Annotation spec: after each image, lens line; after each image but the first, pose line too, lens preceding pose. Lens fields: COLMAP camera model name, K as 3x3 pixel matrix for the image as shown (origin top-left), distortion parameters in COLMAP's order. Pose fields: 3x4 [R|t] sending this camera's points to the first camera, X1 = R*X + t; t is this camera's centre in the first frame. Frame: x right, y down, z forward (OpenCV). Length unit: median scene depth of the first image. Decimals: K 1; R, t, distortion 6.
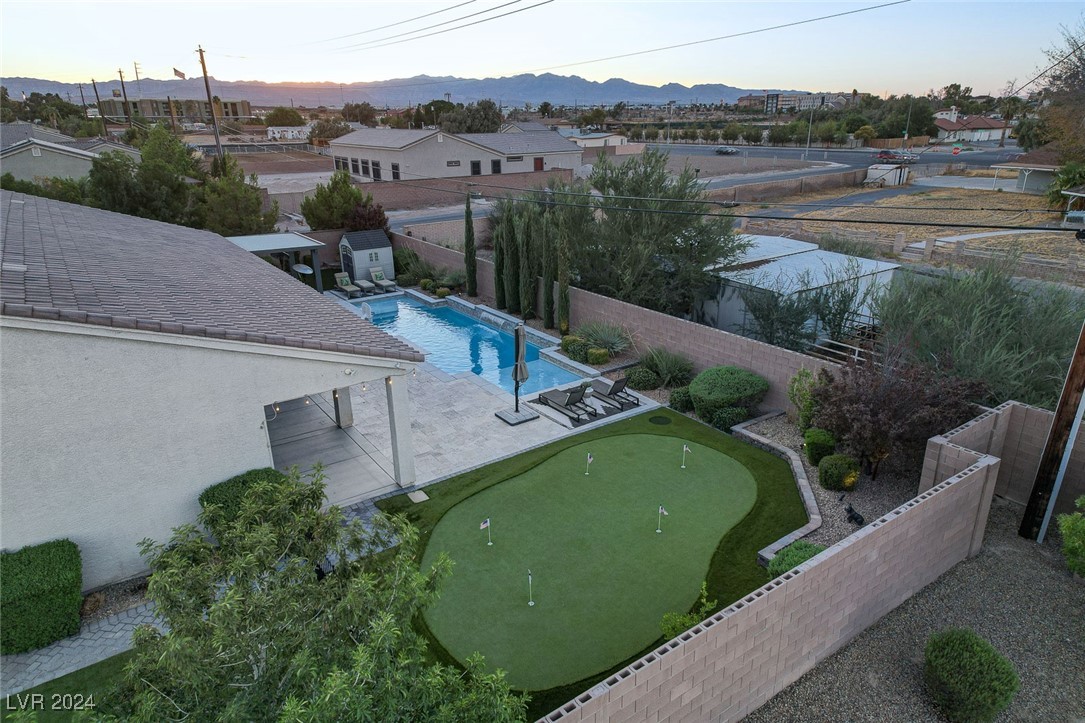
lens RADIAL K [[670.2, 0, 545.0], [0, 670.2, 366.9], [0, 0, 1]] dist [0.068400, -0.050841]
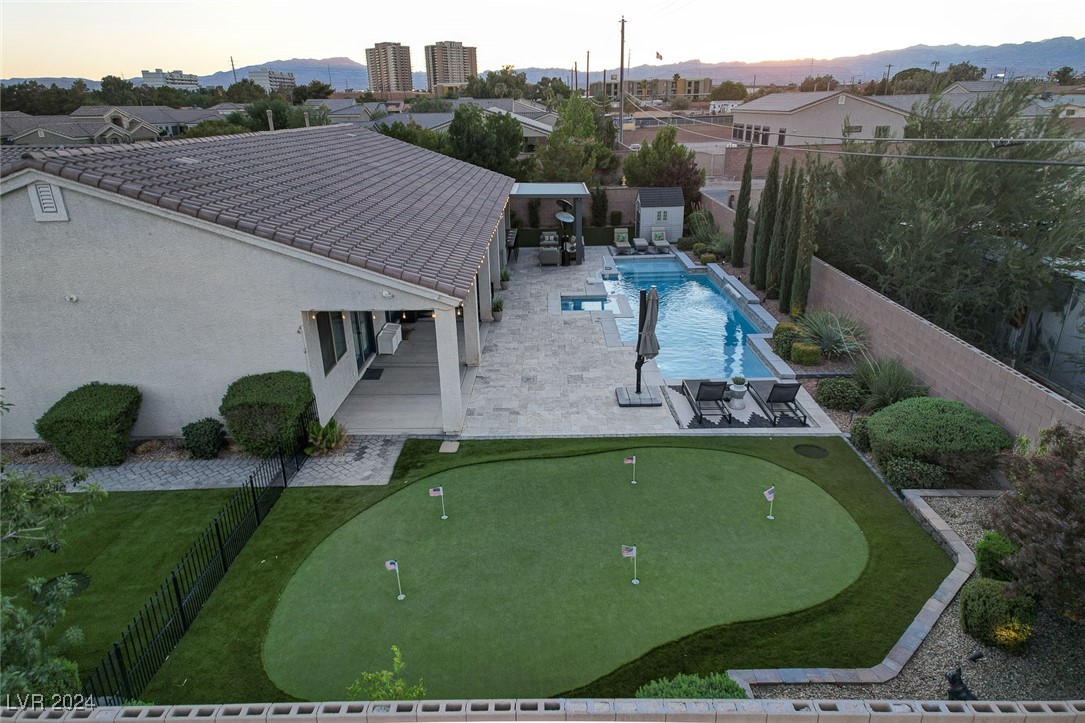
lens RADIAL K [[670.2, 0, 544.9], [0, 670.2, 361.4], [0, 0, 1]] dist [0.068400, -0.050841]
pose [[0.810303, 0.205827, -0.548675, 0.302165], [-0.194541, 0.977671, 0.079453, -0.013274], [0.552778, 0.042358, 0.832252, 0.245866]]
